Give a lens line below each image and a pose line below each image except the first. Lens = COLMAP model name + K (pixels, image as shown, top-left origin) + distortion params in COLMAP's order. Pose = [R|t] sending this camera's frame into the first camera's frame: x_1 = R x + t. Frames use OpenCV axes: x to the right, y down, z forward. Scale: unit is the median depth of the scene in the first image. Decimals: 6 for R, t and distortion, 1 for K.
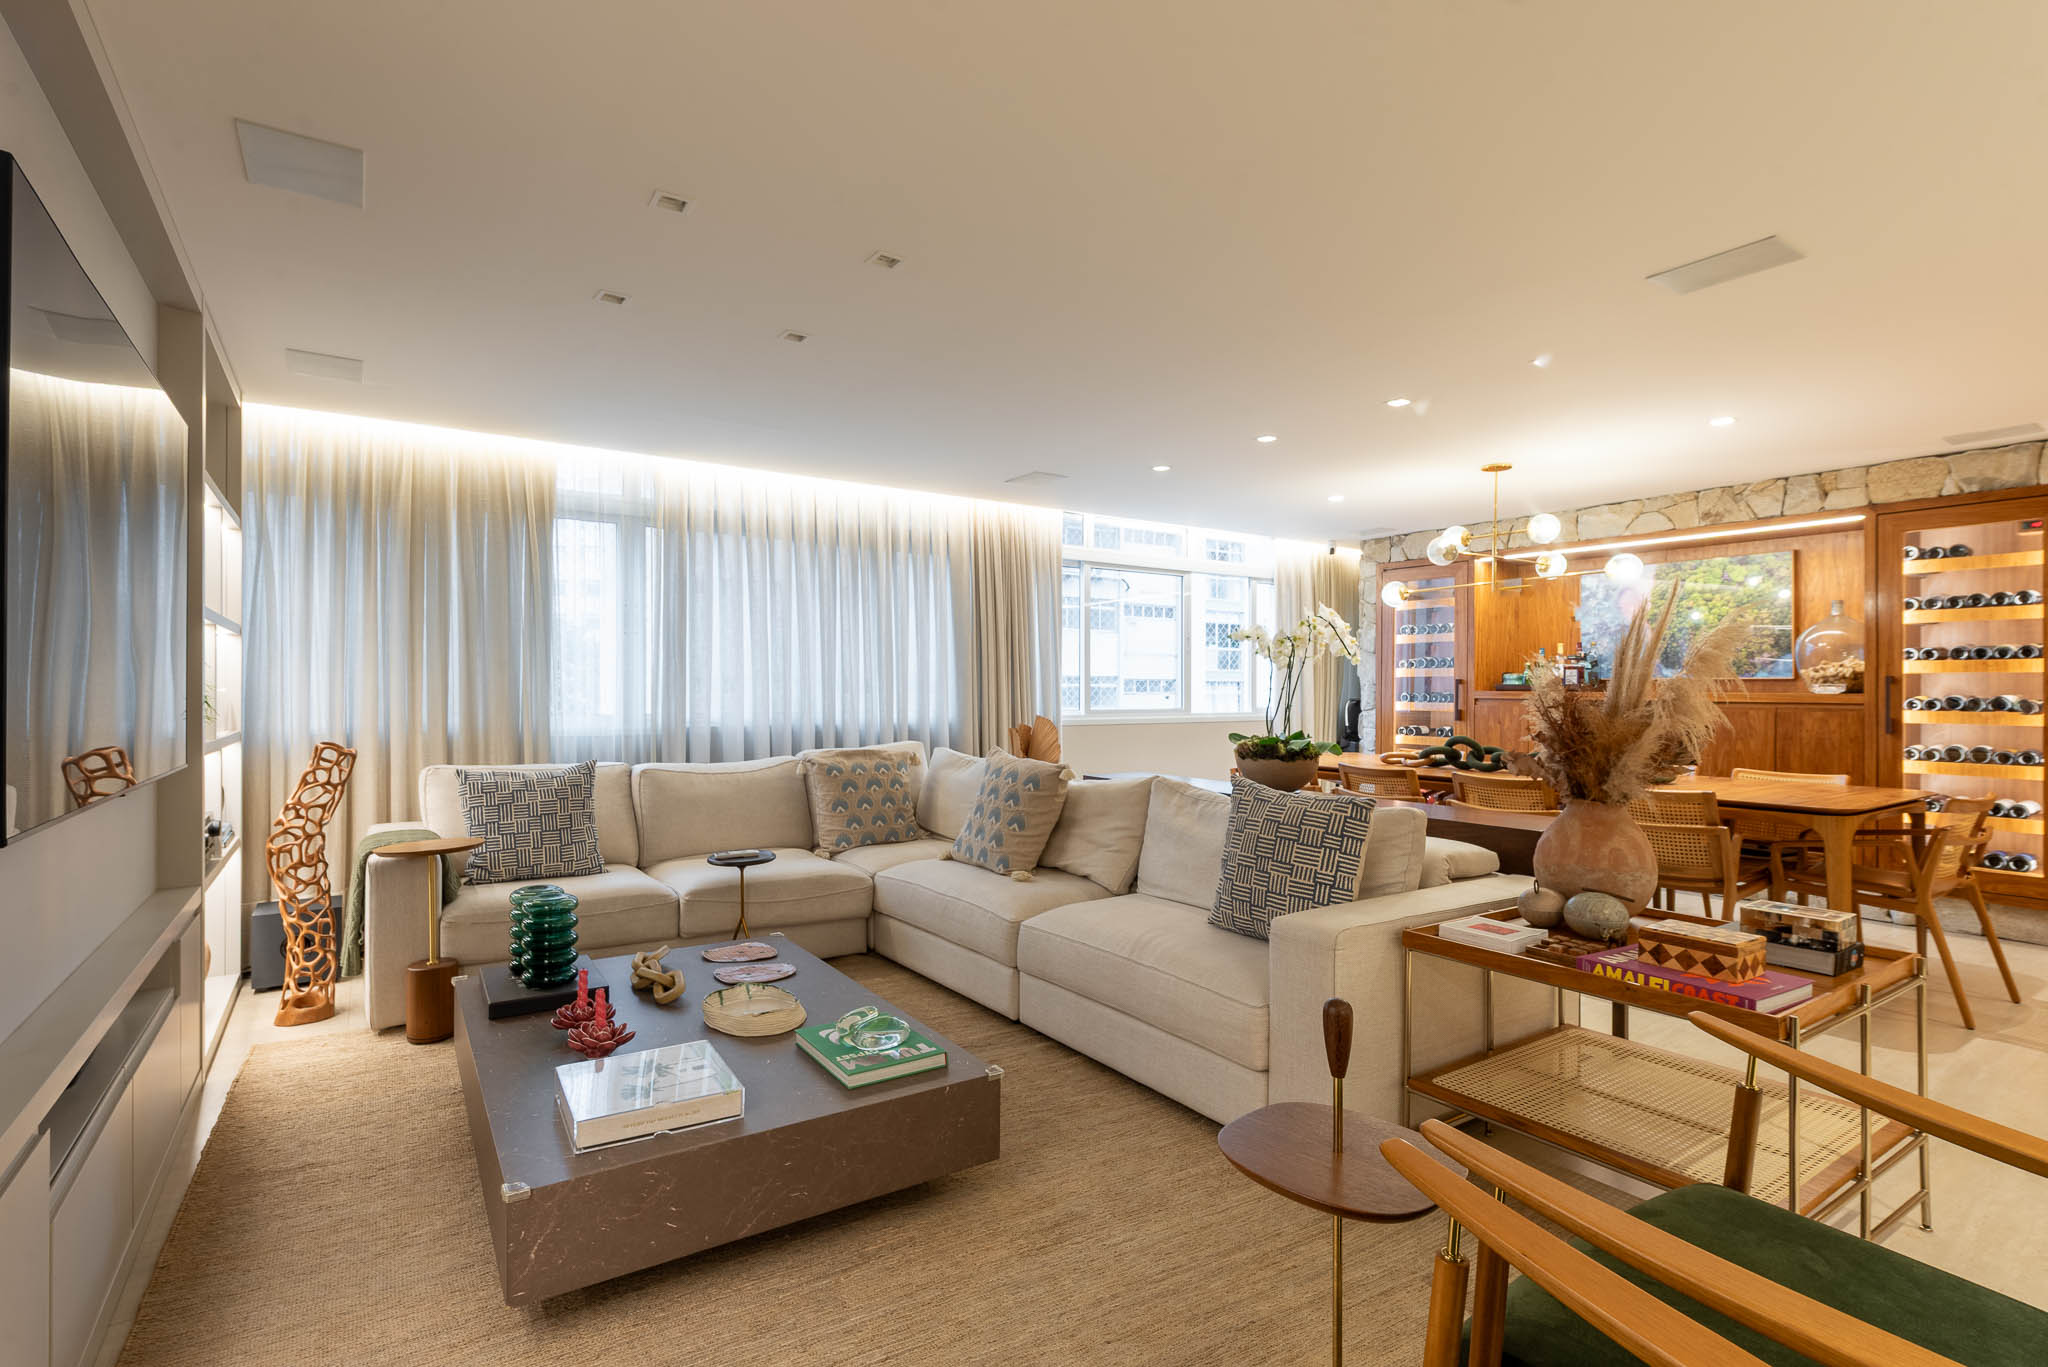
lens RADIAL K [[968.1, 0, 1024.0], [0, 968.1, 683.5], [0, 0, 1]] dist [0.008451, -0.000437]
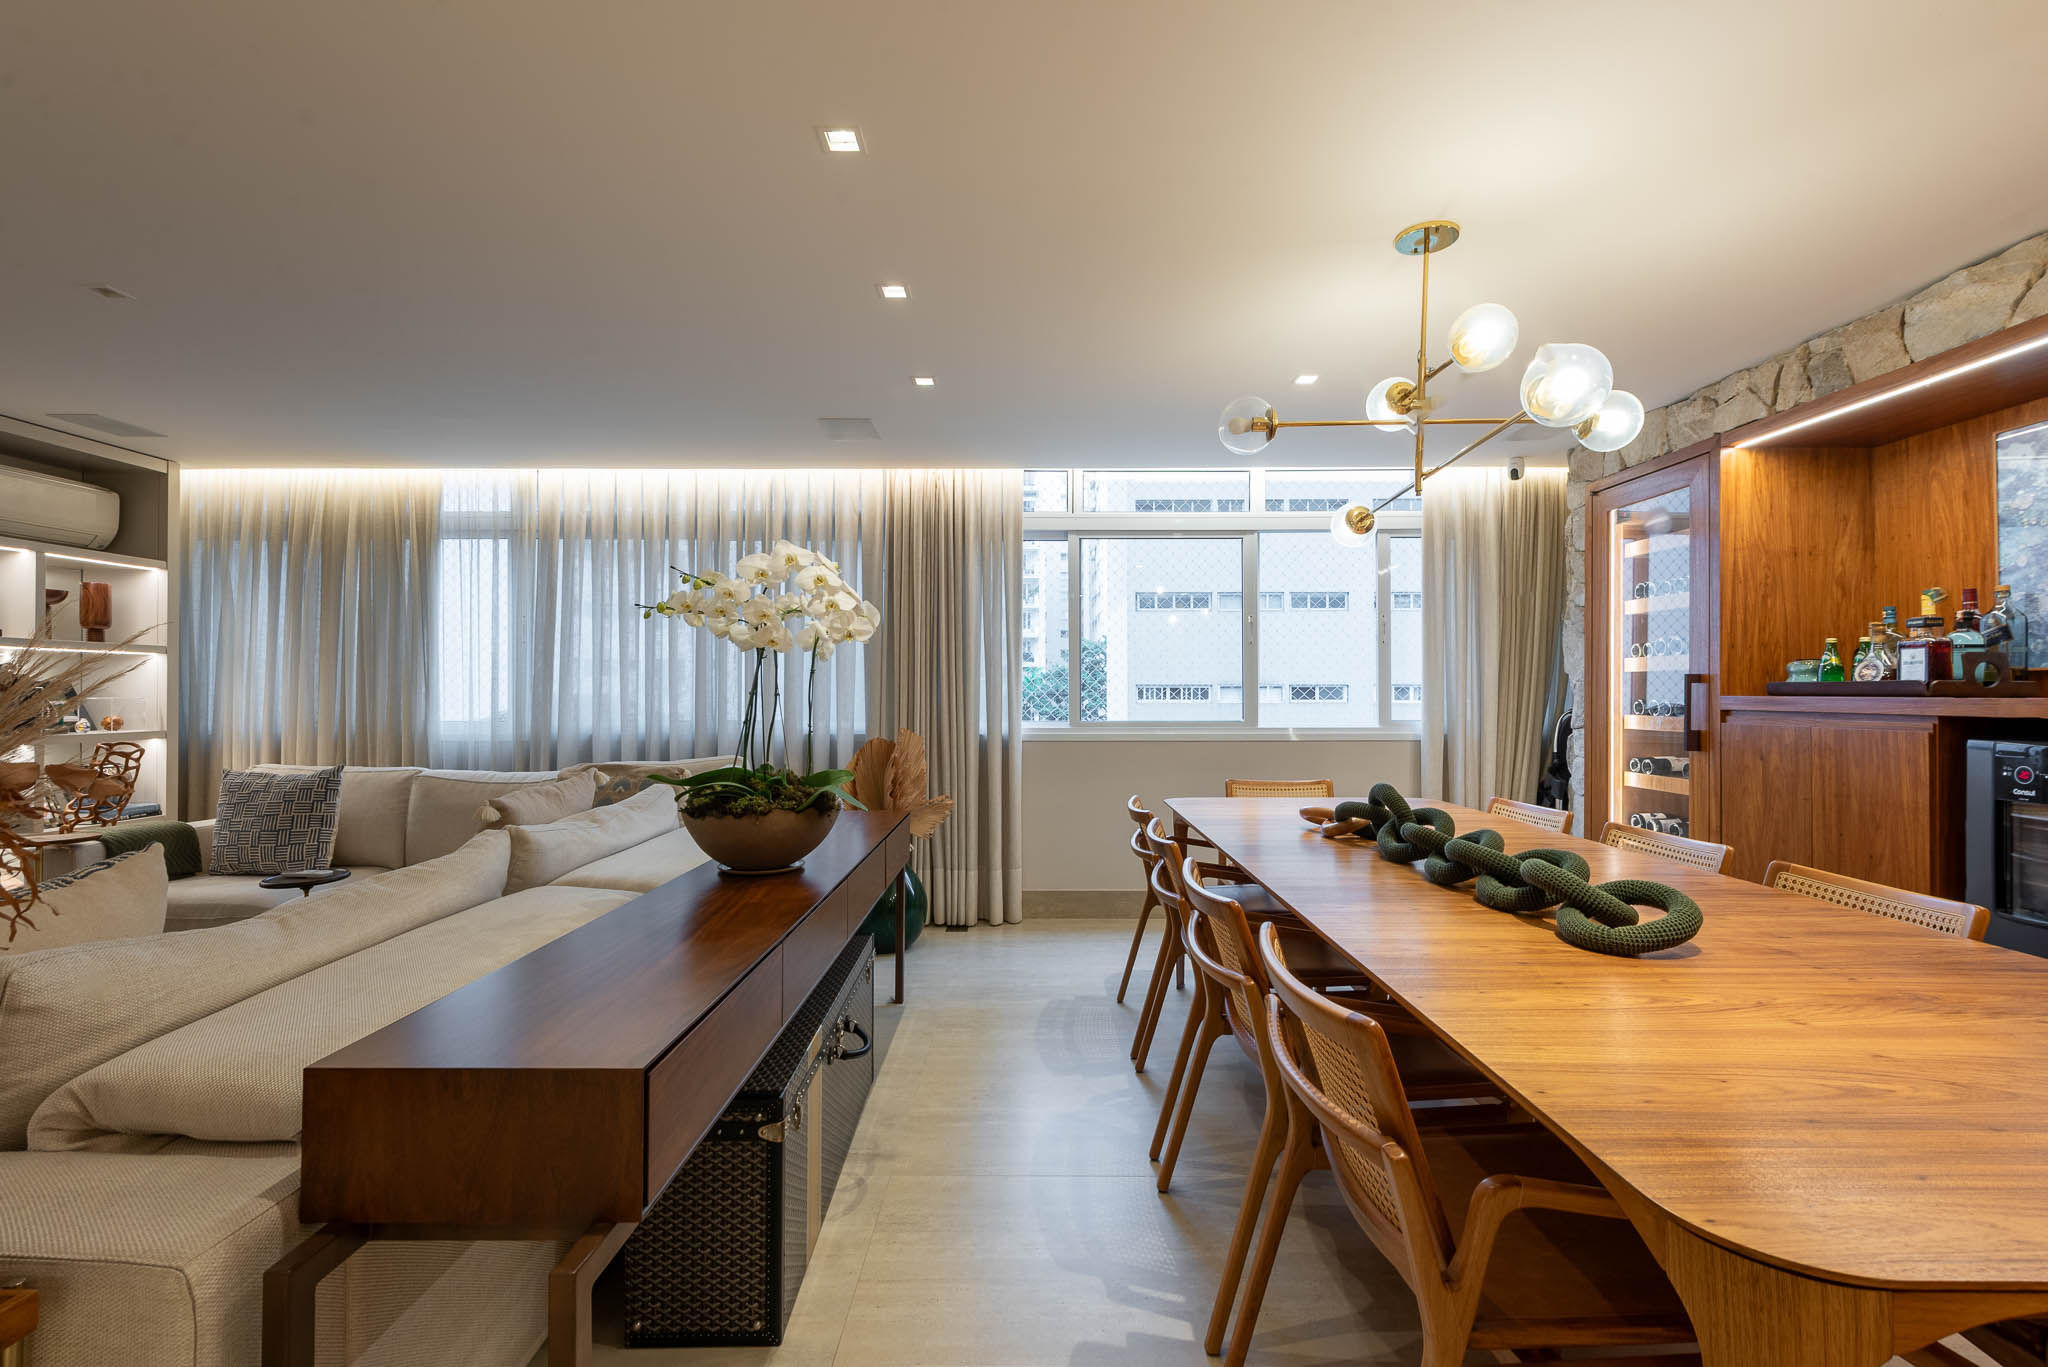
lens RADIAL K [[884.1, 0, 1024.0], [0, 884.1, 683.5], [0, 0, 1]] dist [0.004483, 0.000080]
pose [[0.826222, -0.010594, -0.563246, 0.601239], [0.005970, 0.999932, -0.010050, 0.005135], [0.563314, 0.004941, 0.826228, 0.550210]]
